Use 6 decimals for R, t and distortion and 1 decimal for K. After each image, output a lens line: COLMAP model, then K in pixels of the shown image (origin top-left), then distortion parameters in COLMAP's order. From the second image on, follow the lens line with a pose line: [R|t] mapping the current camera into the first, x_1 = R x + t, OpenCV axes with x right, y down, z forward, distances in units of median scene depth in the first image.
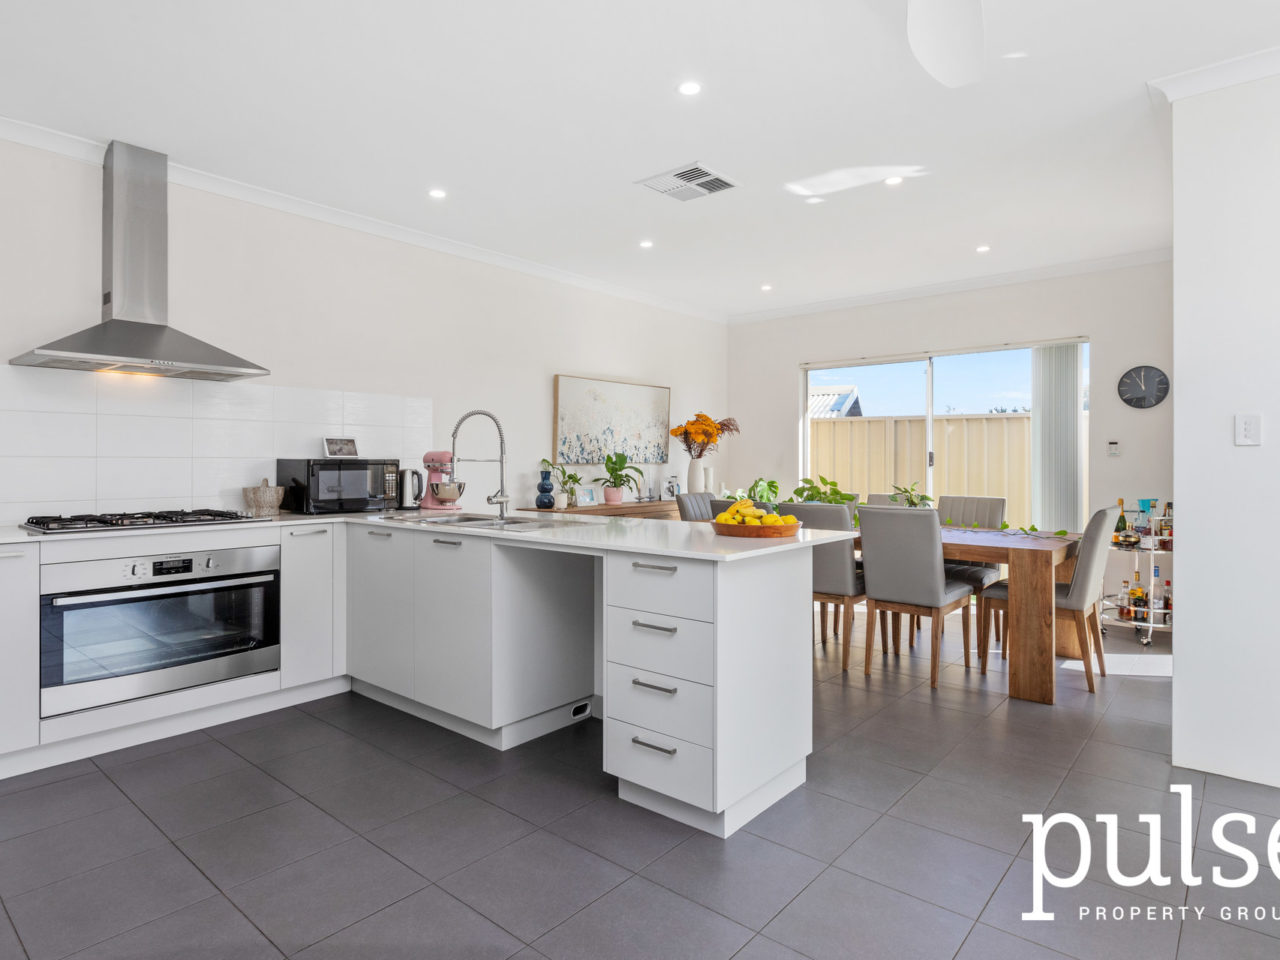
lens RADIAL K [[723.2, 0, 643.2], [0, 723.2, 468.1], [0, 0, 1]] dist [0.000940, 0.000400]
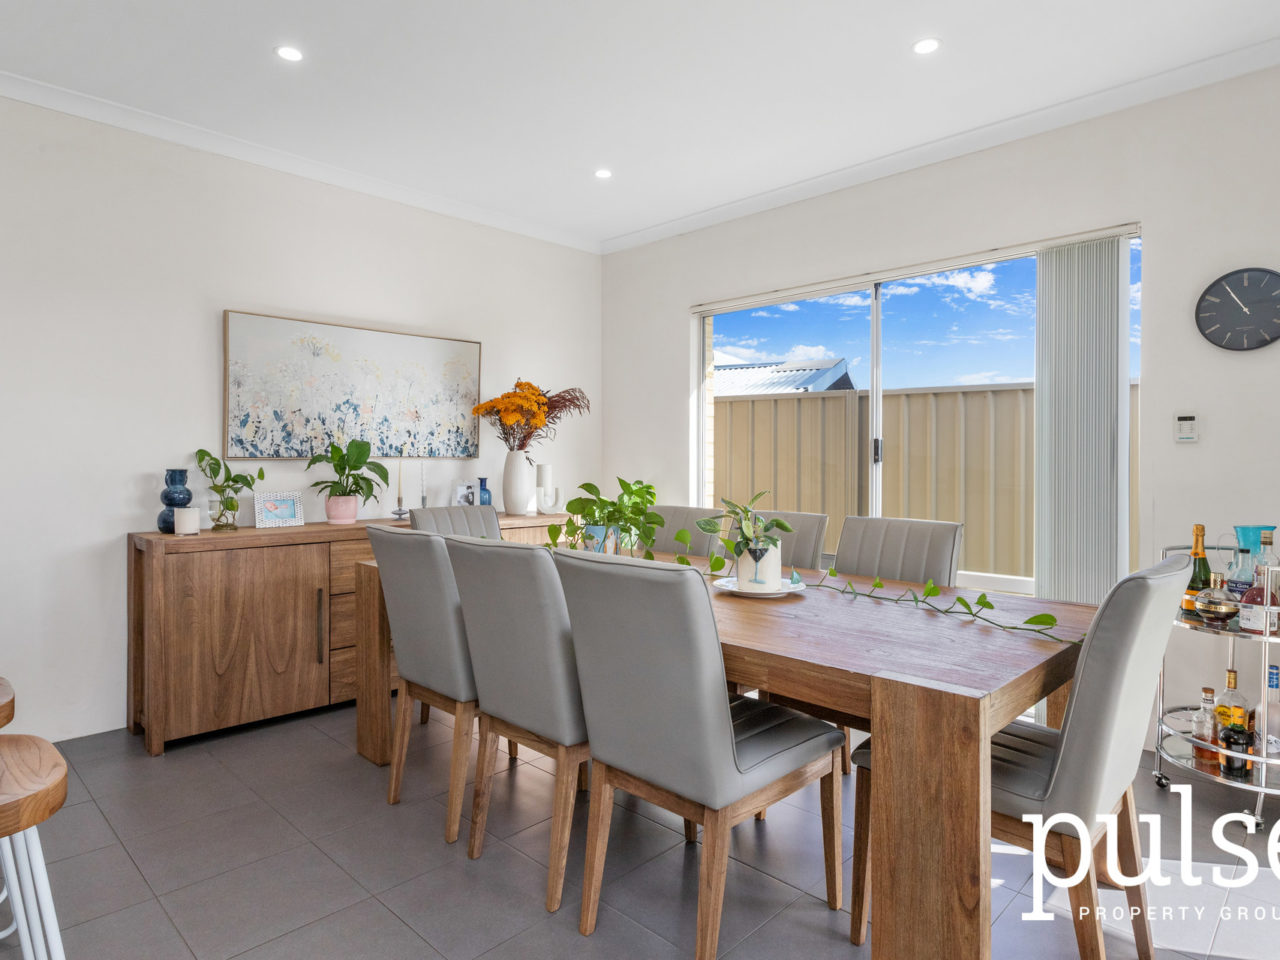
lens RADIAL K [[742.8, 0, 640.9], [0, 742.8, 470.9], [0, 0, 1]] dist [-0.002339, -0.001116]
pose [[0.997430, 0.001836, -0.071621, 0.272548], [-0.001468, 0.999985, 0.005186, 0.001585], [0.071629, -0.005068, 0.997418, 0.402994]]
